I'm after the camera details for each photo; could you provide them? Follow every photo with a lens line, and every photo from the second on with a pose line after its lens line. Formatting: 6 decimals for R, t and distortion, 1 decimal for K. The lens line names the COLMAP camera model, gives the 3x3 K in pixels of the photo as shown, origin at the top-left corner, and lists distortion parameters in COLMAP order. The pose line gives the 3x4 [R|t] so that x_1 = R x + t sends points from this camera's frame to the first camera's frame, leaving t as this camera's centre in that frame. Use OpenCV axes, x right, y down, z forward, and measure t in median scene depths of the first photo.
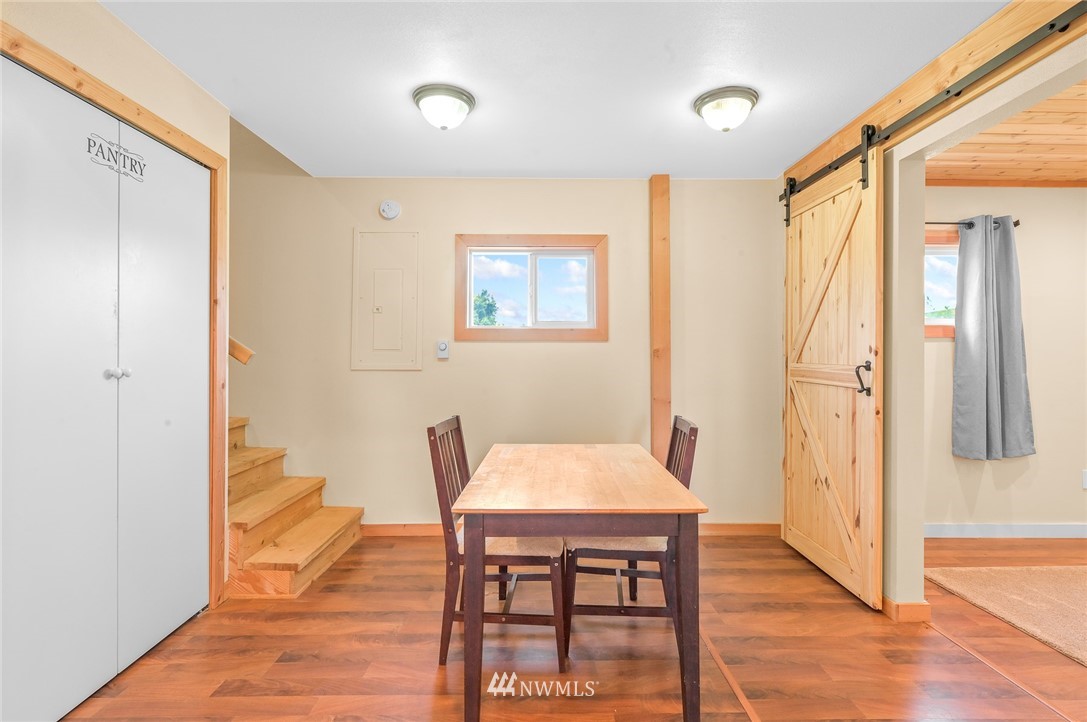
lens RADIAL K [[532.5, 0, 554.8], [0, 532.5, 347.7], [0, 0, 1]] dist [-0.001232, -0.001976]
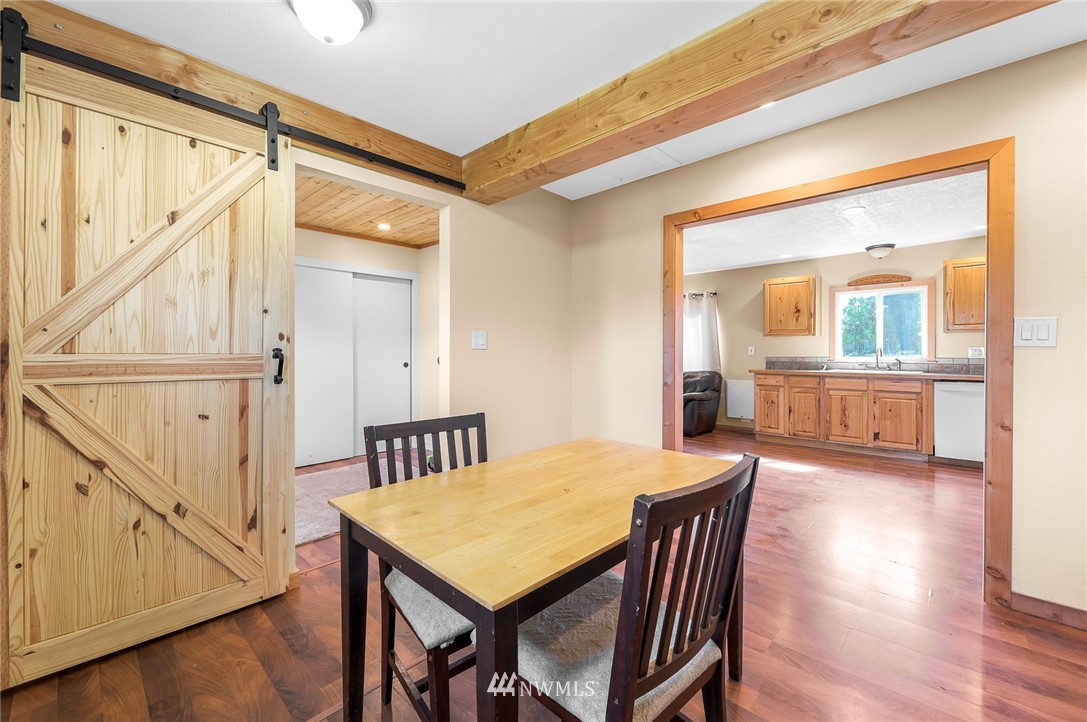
lens RADIAL K [[447.8, 0, 541.8], [0, 447.8, 354.0], [0, 0, 1]] dist [0.002449, -0.002316]
pose [[-0.701803, -0.009807, 0.712303, -0.333646], [-0.010651, 0.999938, 0.003273, 0.026628], [-0.712291, -0.005290, -0.701864, 1.194298]]
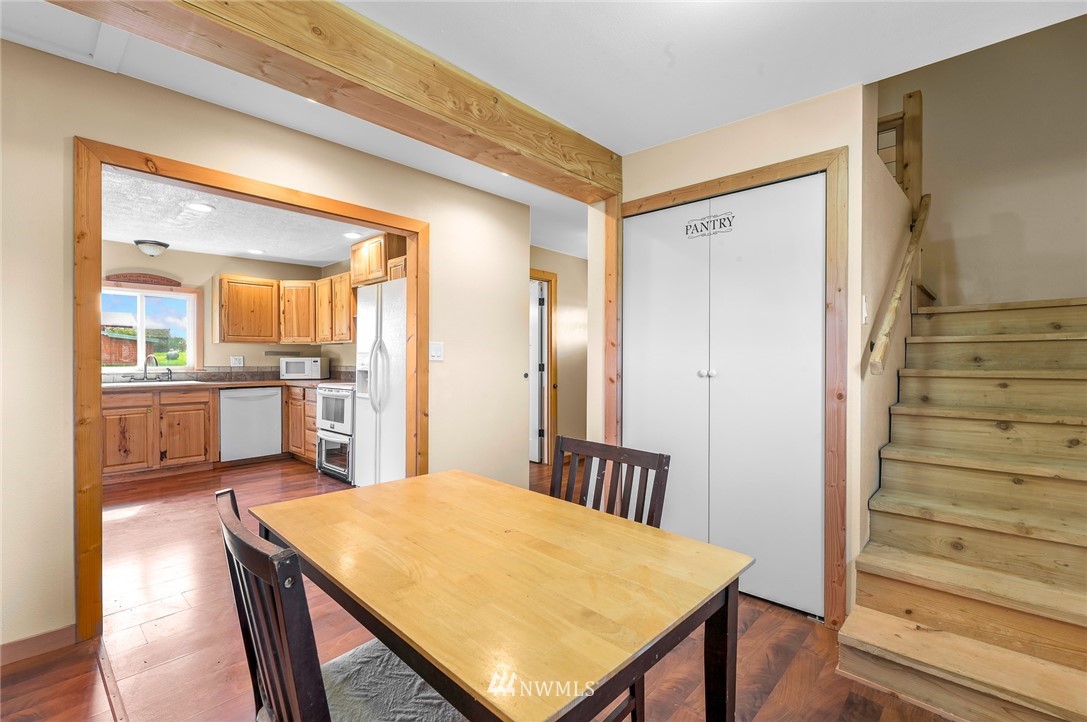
lens RADIAL K [[483.4, 0, 547.5], [0, 483.4, 361.8], [0, 0, 1]] dist [0.002485, -0.000532]
pose [[-0.697226, -0.001815, -0.716849, 0.318260], [-0.000355, 0.999998, -0.002187, 0.013773], [0.716851, -0.001270, -0.697225, 1.183697]]
